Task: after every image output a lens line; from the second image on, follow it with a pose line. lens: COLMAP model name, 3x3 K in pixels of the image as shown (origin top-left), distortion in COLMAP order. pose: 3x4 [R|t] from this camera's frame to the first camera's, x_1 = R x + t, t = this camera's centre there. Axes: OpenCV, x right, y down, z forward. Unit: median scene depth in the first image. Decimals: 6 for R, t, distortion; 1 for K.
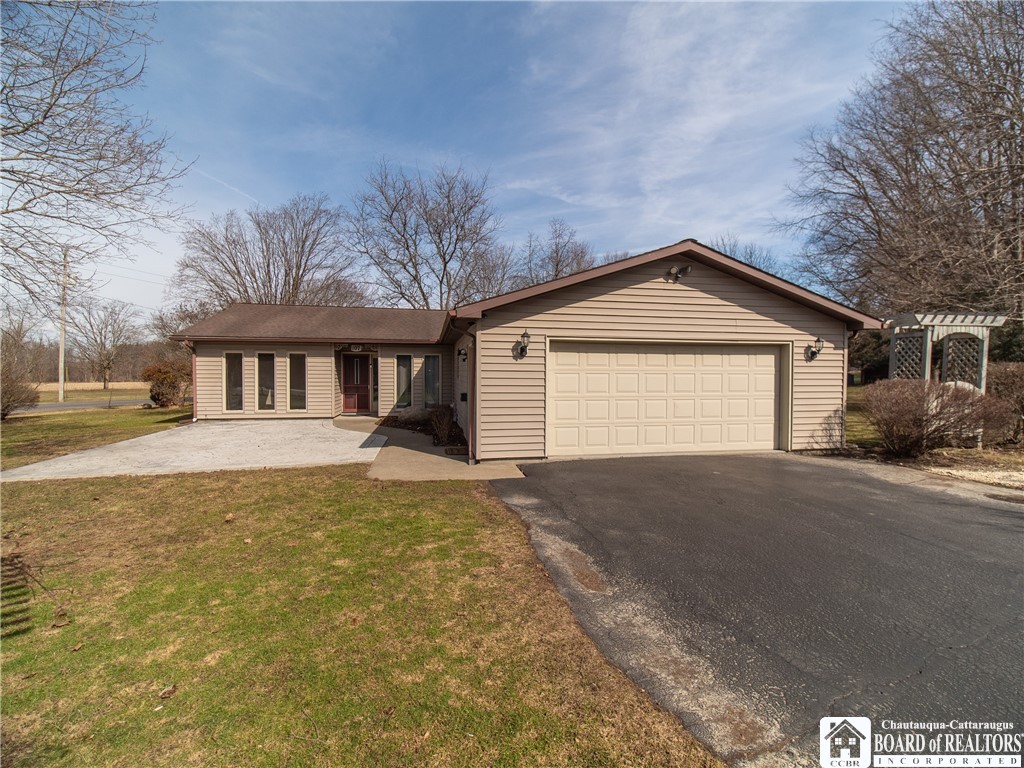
lens RADIAL K [[469.6, 0, 520.3], [0, 469.6, 365.4], [0, 0, 1]] dist [0.015947, -0.000034]
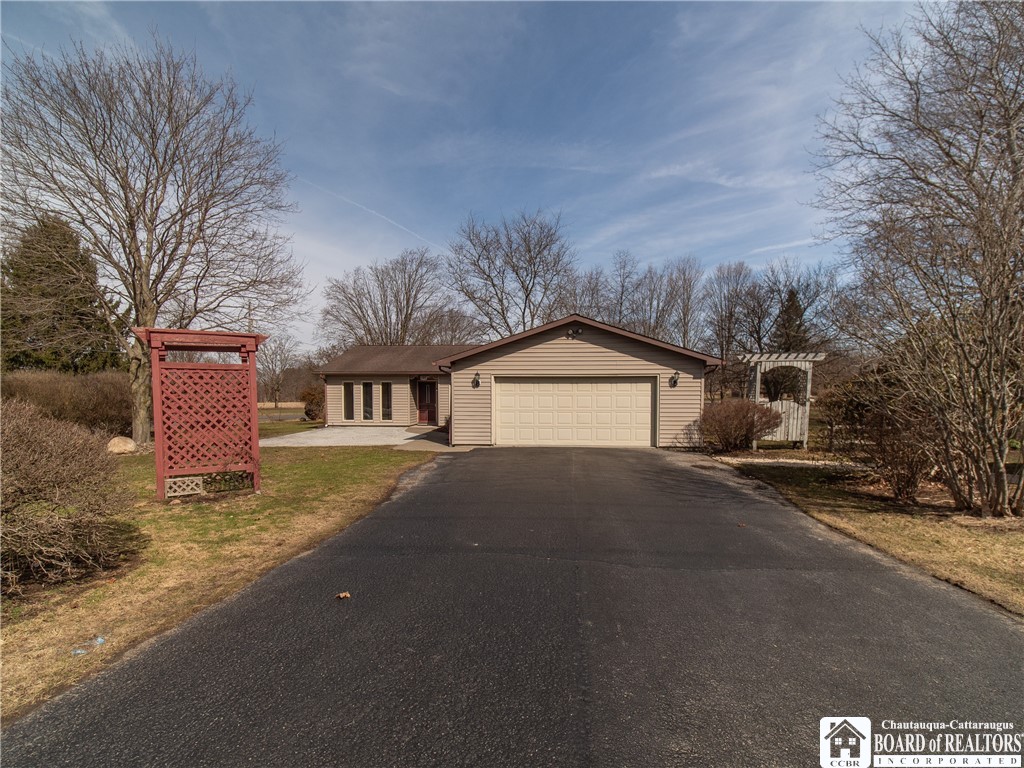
lens RADIAL K [[527.6, 0, 512.0], [0, 527.6, 384.0], [0, 0, 1]] dist [0.080398, -0.000043]
pose [[0.955063, -0.009085, -0.296265, 0.399580], [0.009048, 0.999958, -0.001498, -0.013445], [0.296266, -0.001250, 0.955105, -0.473520]]
